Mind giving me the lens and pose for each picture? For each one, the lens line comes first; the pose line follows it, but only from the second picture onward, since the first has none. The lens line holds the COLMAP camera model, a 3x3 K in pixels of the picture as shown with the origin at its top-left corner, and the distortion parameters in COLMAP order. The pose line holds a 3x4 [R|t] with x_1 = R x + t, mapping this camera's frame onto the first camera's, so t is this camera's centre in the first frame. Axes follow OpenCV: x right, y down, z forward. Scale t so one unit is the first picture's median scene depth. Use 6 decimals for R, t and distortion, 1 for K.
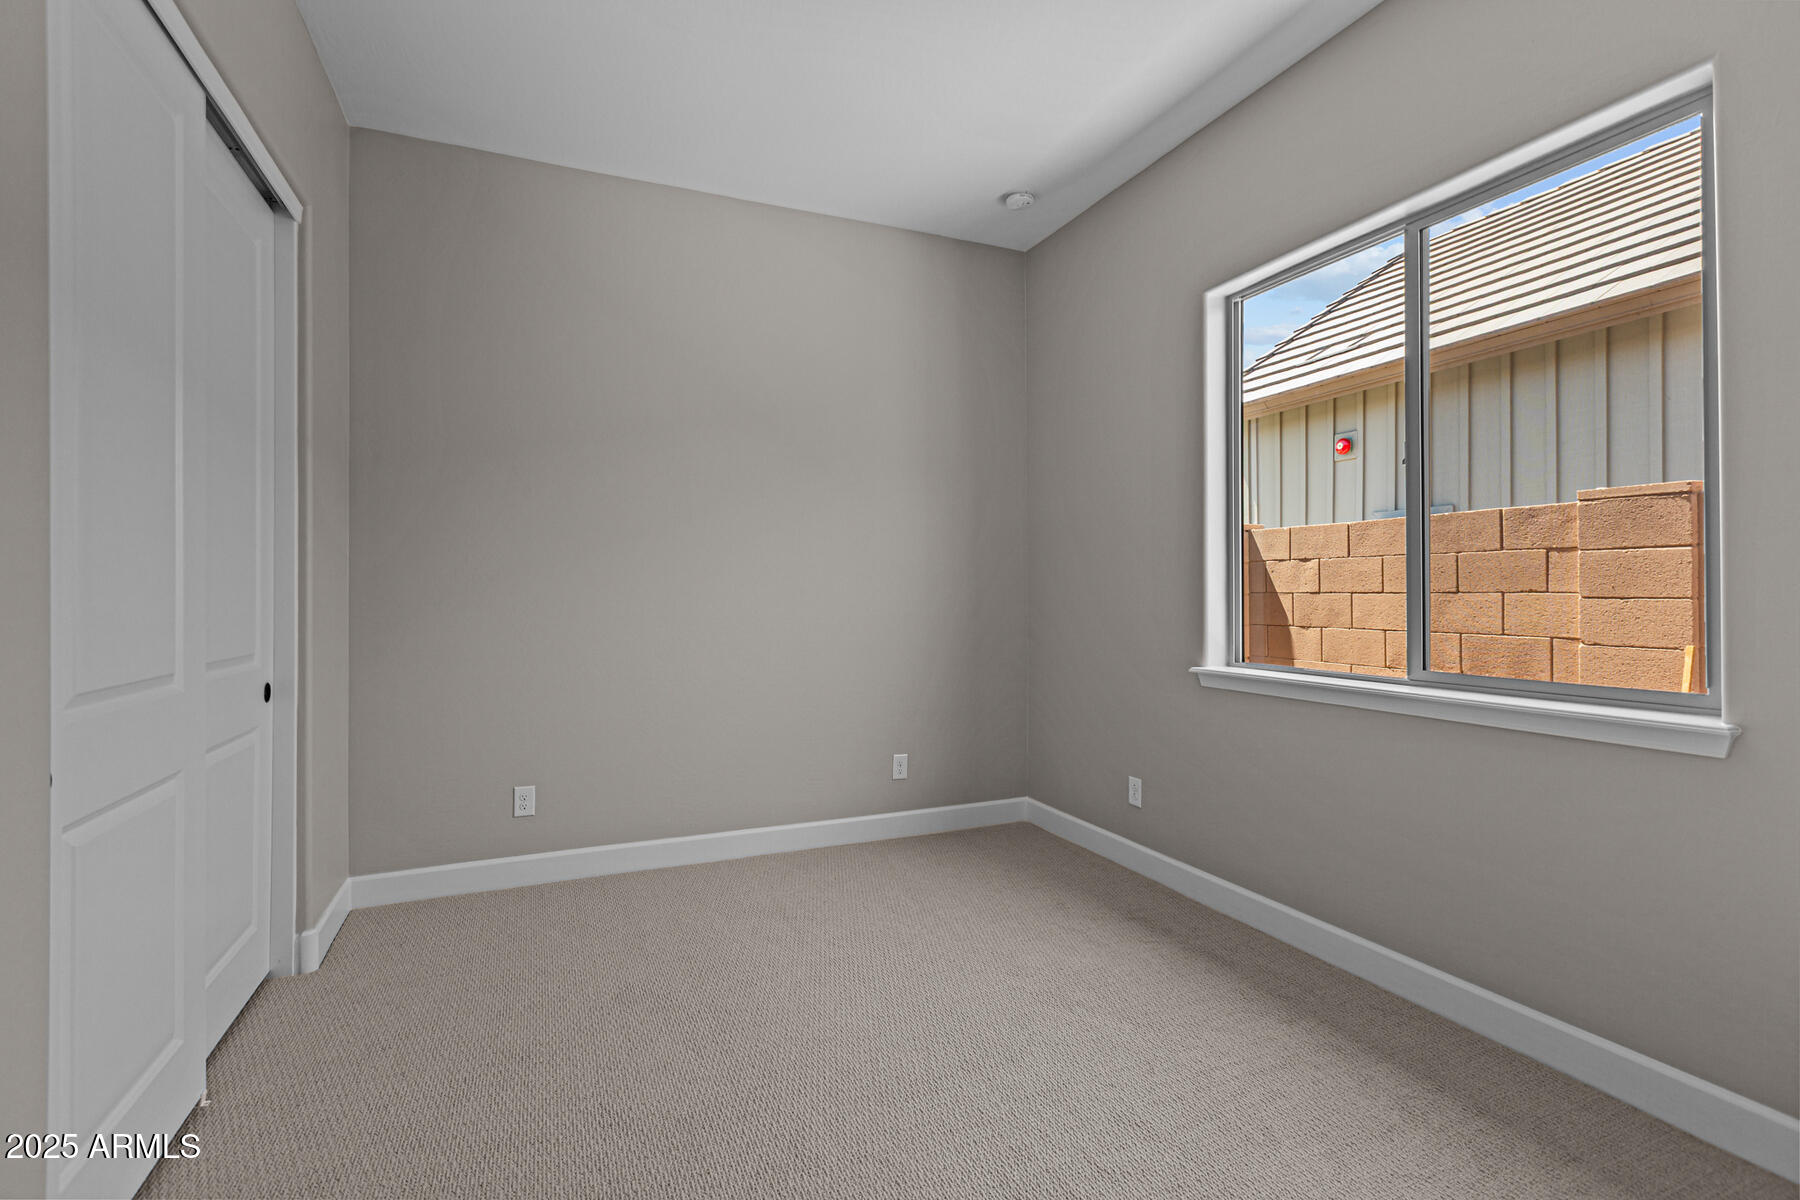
lens RADIAL K [[808.1, 0, 889.5], [0, 808.1, 593.0], [0, 0, 1]] dist [-0.001540, -0.000069]
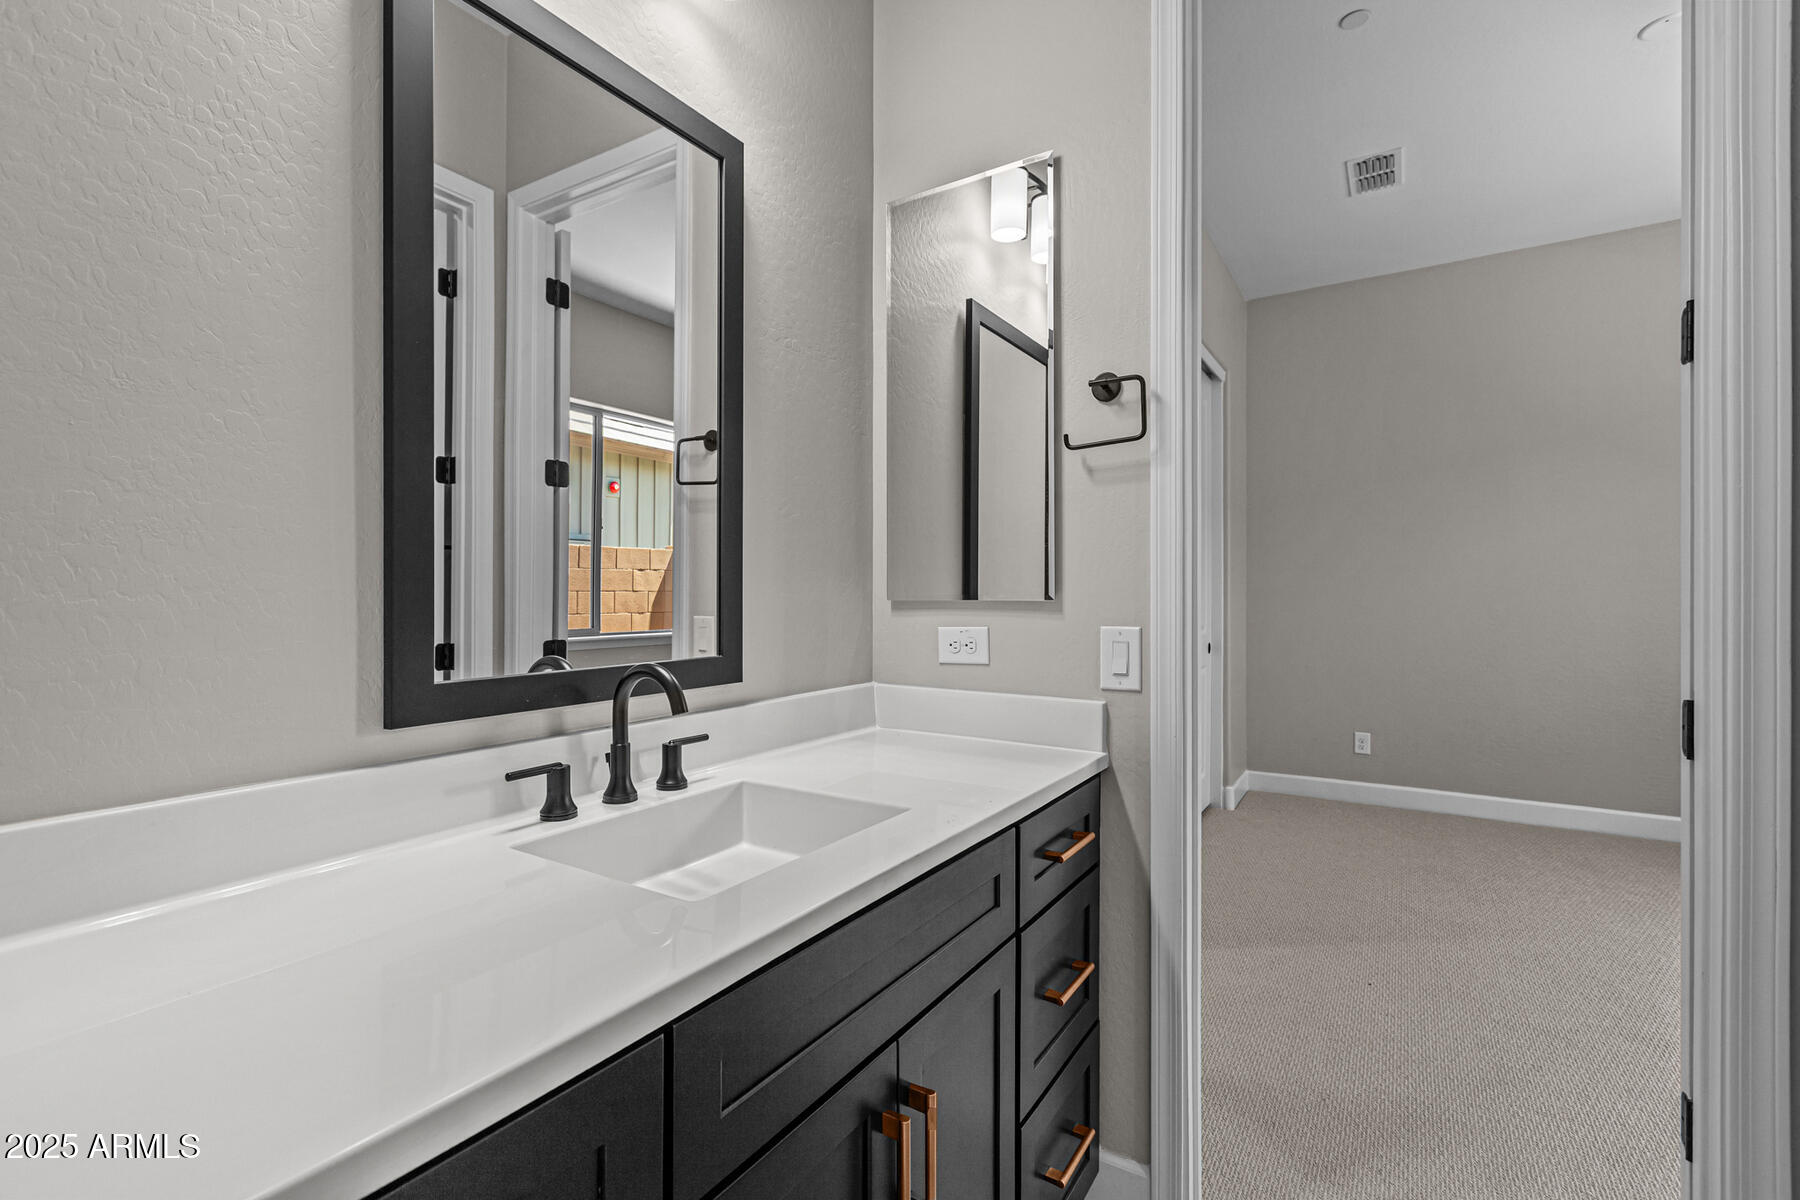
lens RADIAL K [[808.1, 0, 896.9], [0, 808.1, 597.1], [0, 0, 1]] dist [-0.001540, -0.000069]
pose [[0.561384, 0.002458, -0.827552, 0.318155], [0.002401, 0.999987, 0.004599, -0.002236], [0.827552, -0.004569, 0.561370, -0.566082]]
